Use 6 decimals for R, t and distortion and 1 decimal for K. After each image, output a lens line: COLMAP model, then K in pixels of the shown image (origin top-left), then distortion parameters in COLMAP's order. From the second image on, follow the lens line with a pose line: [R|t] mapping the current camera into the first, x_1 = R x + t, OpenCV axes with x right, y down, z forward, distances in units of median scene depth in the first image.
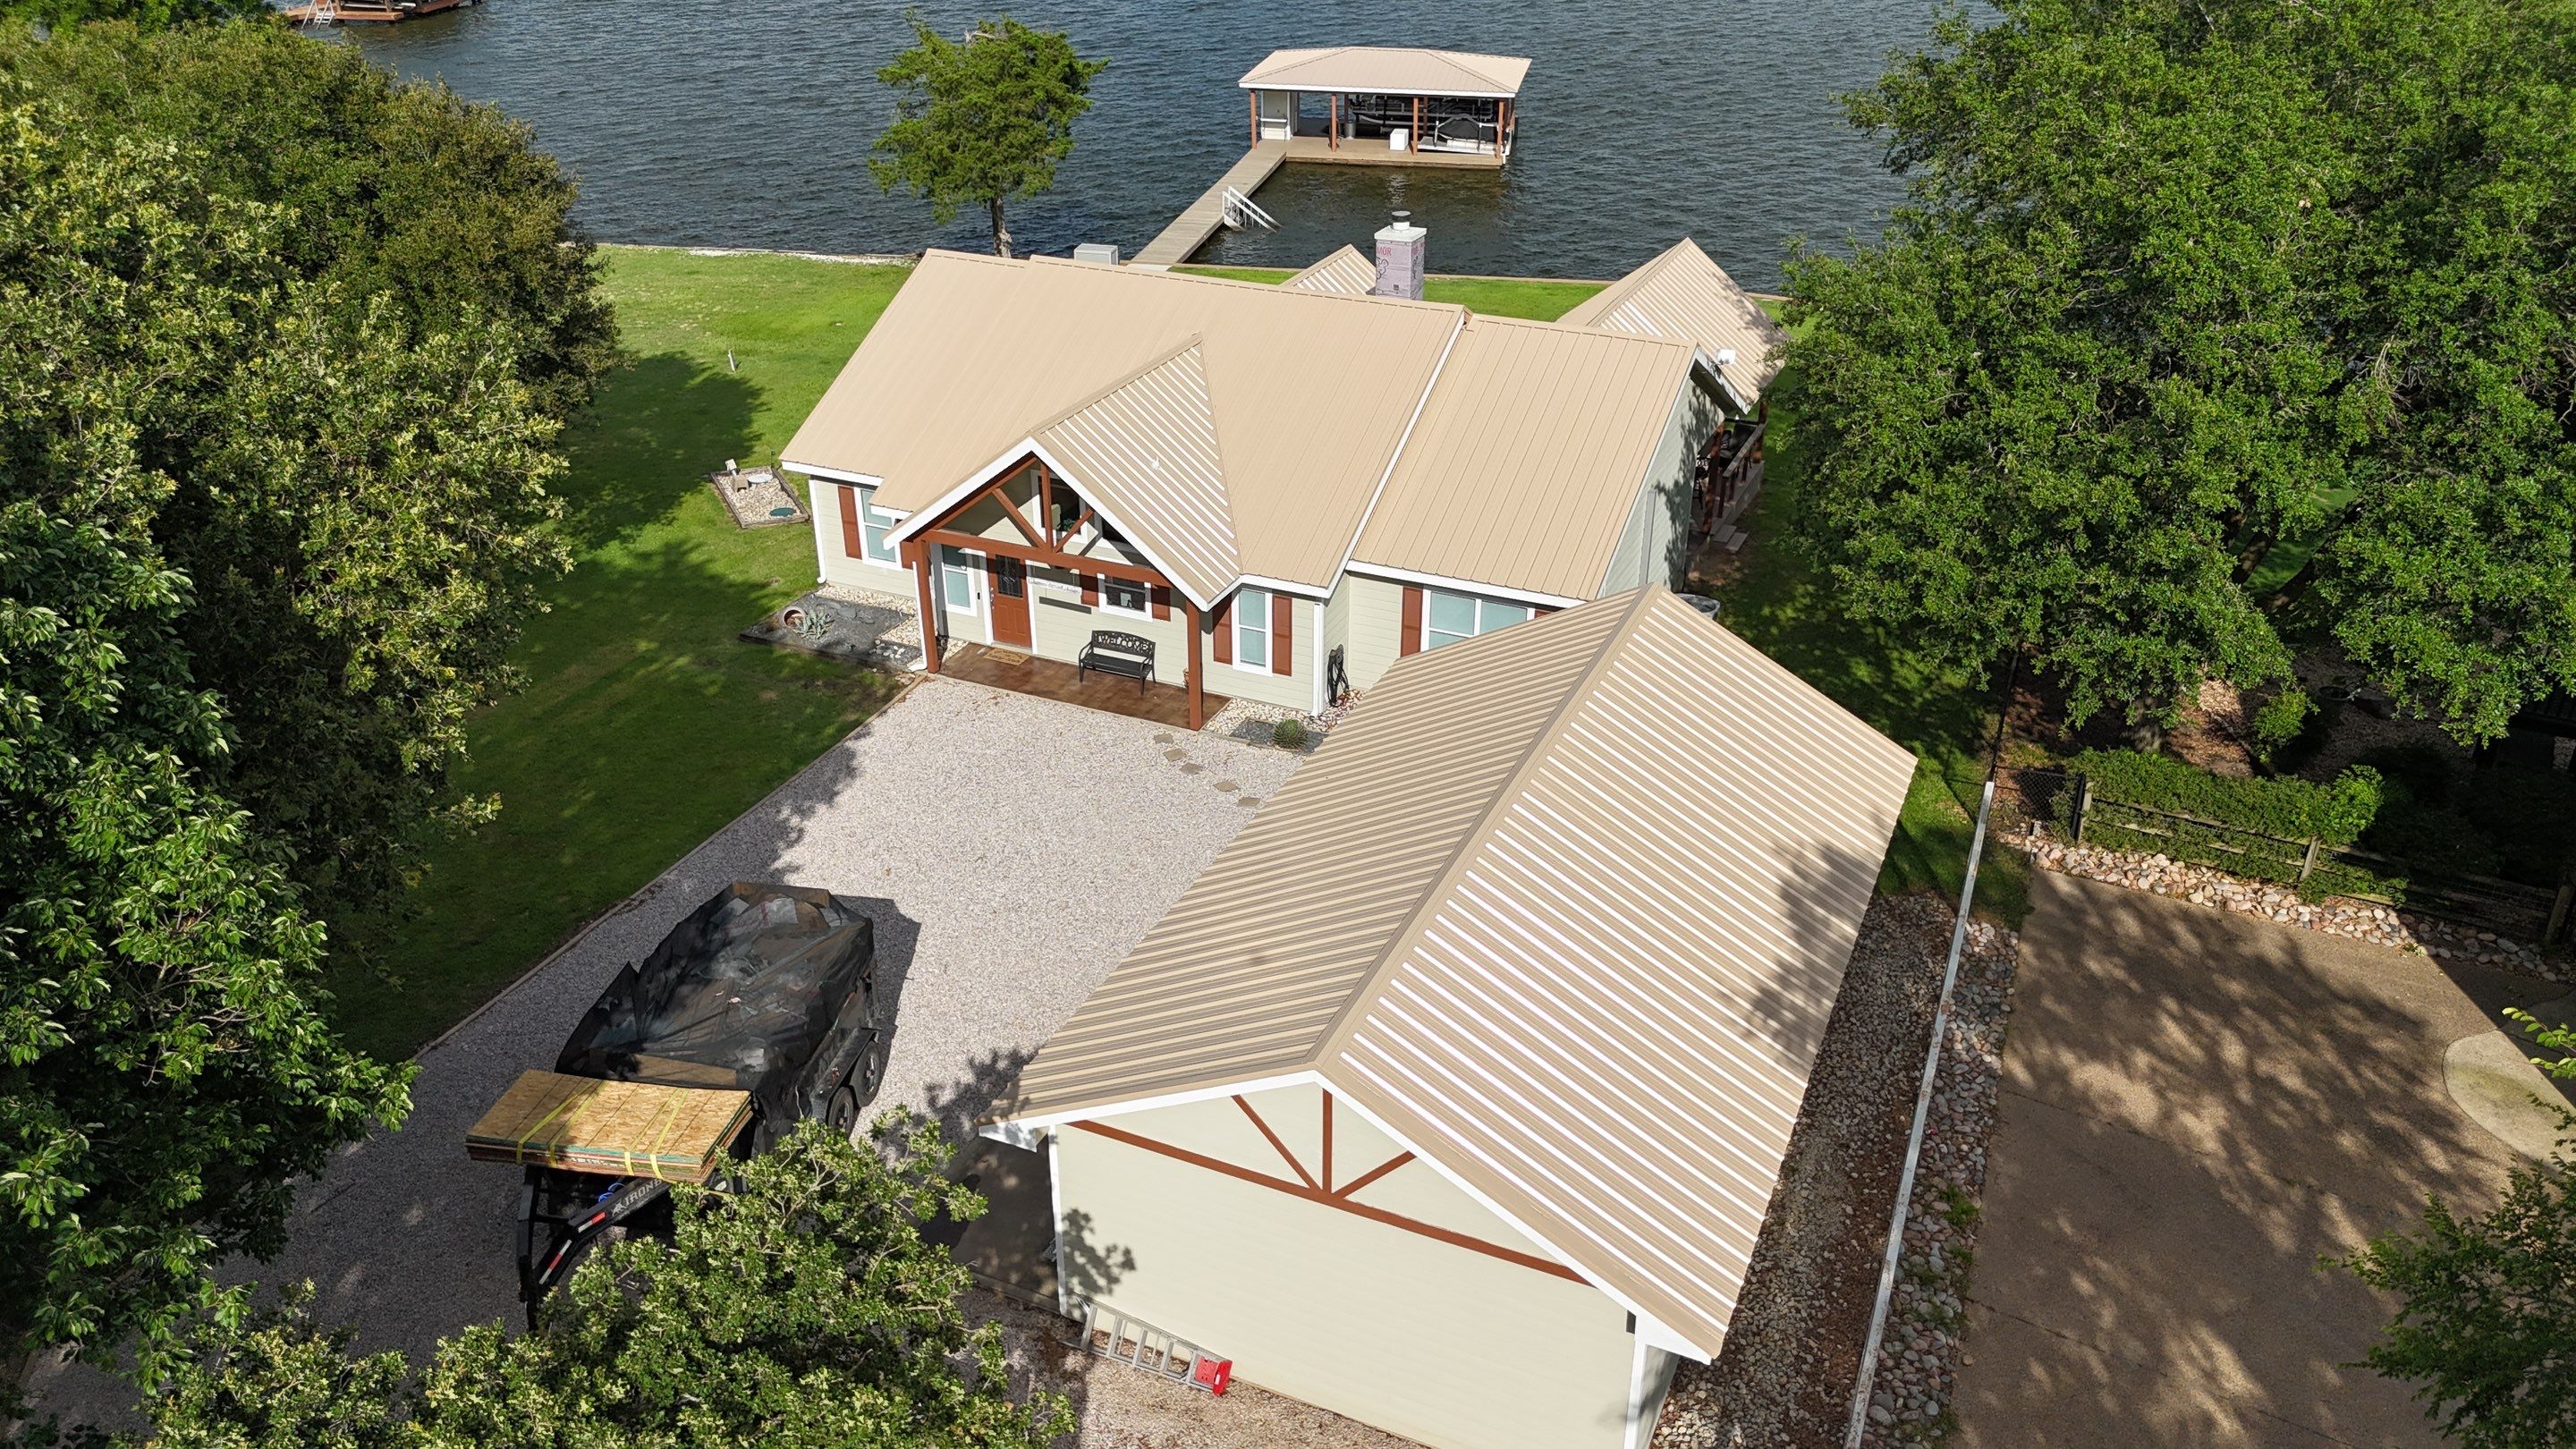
lens RADIAL K [[1886.5, 0, 1288.0], [0, 1886.5, 724.5], [0, 0, 1]] dist [0.136416, -0.169333]
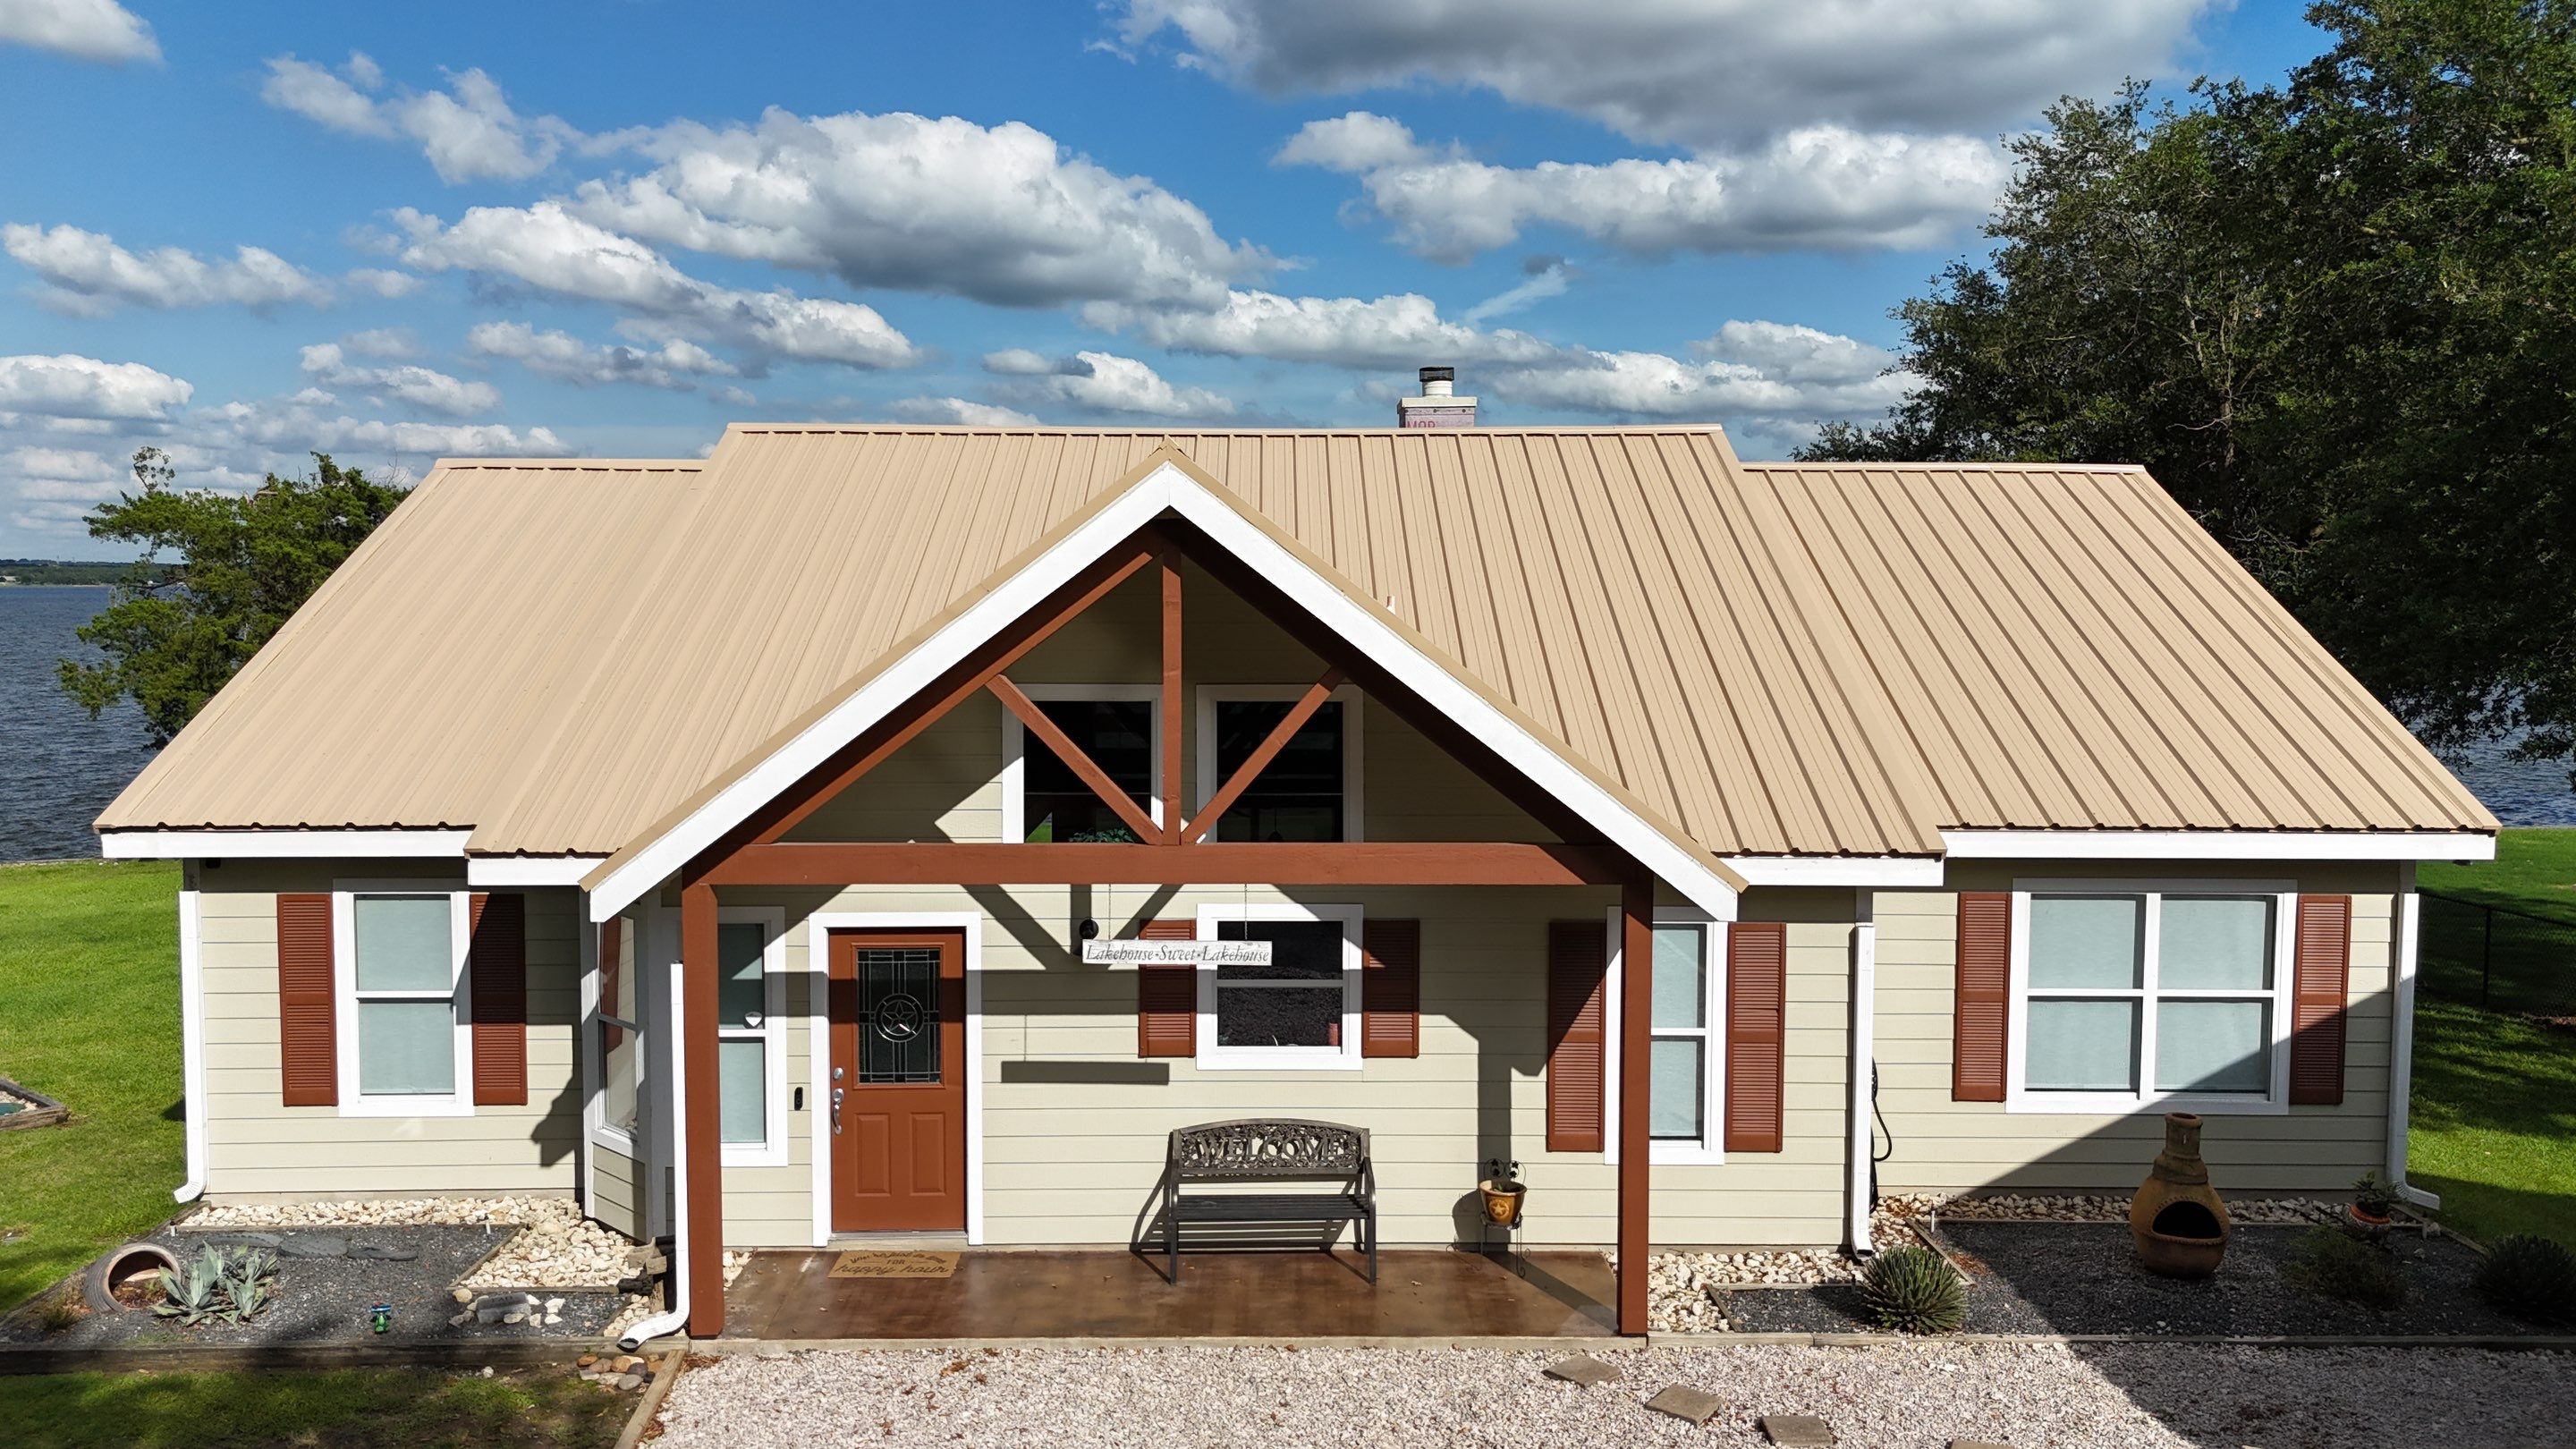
lens RADIAL K [[1886.5, 0, 1288.0], [0, 1886.5, 724.5], [0, 0, 1]] dist [0.136416, -0.169333]
pose [[0.904551, -0.026742, 0.425526, -0.237018], [0.196983, 0.911343, -0.361458, 0.014223], [-0.378134, 0.410779, 0.829624, 0.668204]]
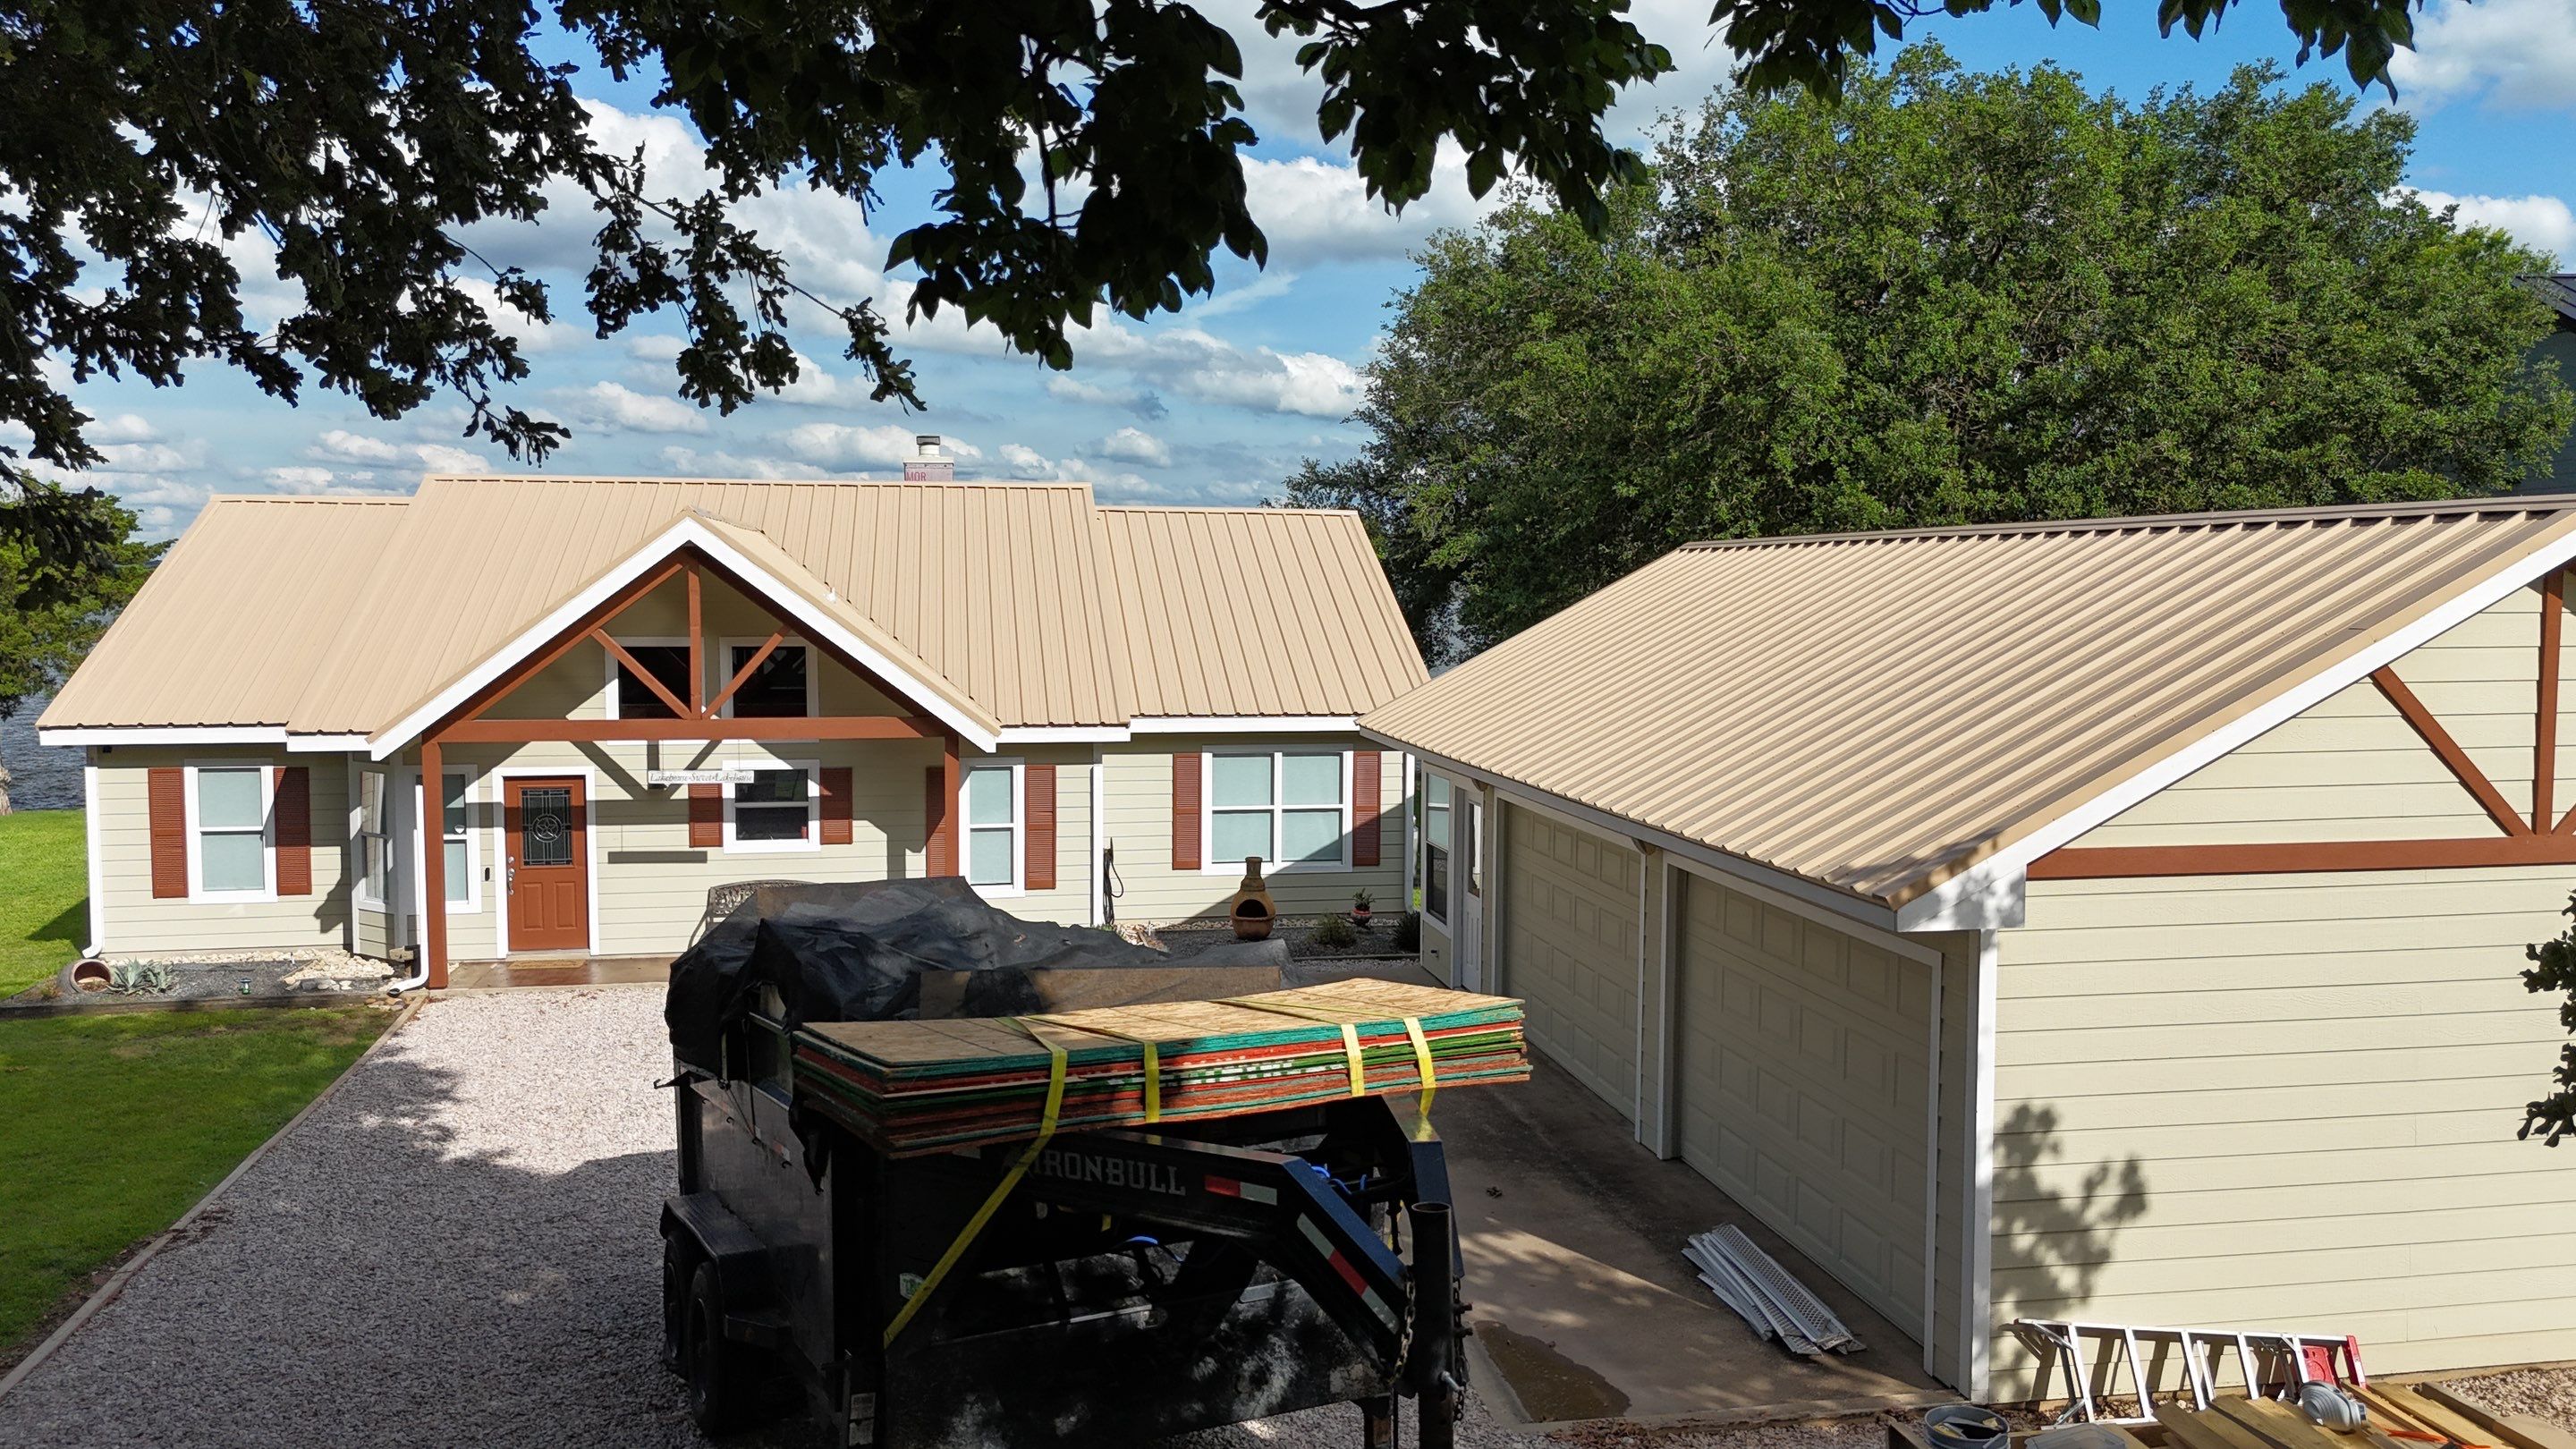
lens RADIAL K [[1883.5, 0, 1288.2], [0, 1883.5, 703.2], [0, 0, 1]] dist [0.037729, 0.005631]
pose [[0.820688, -0.032324, 0.570461, -0.308029], [0.265311, 0.905799, -0.330362, 0.157039], [-0.506044, 0.422474, 0.751954, 0.400050]]
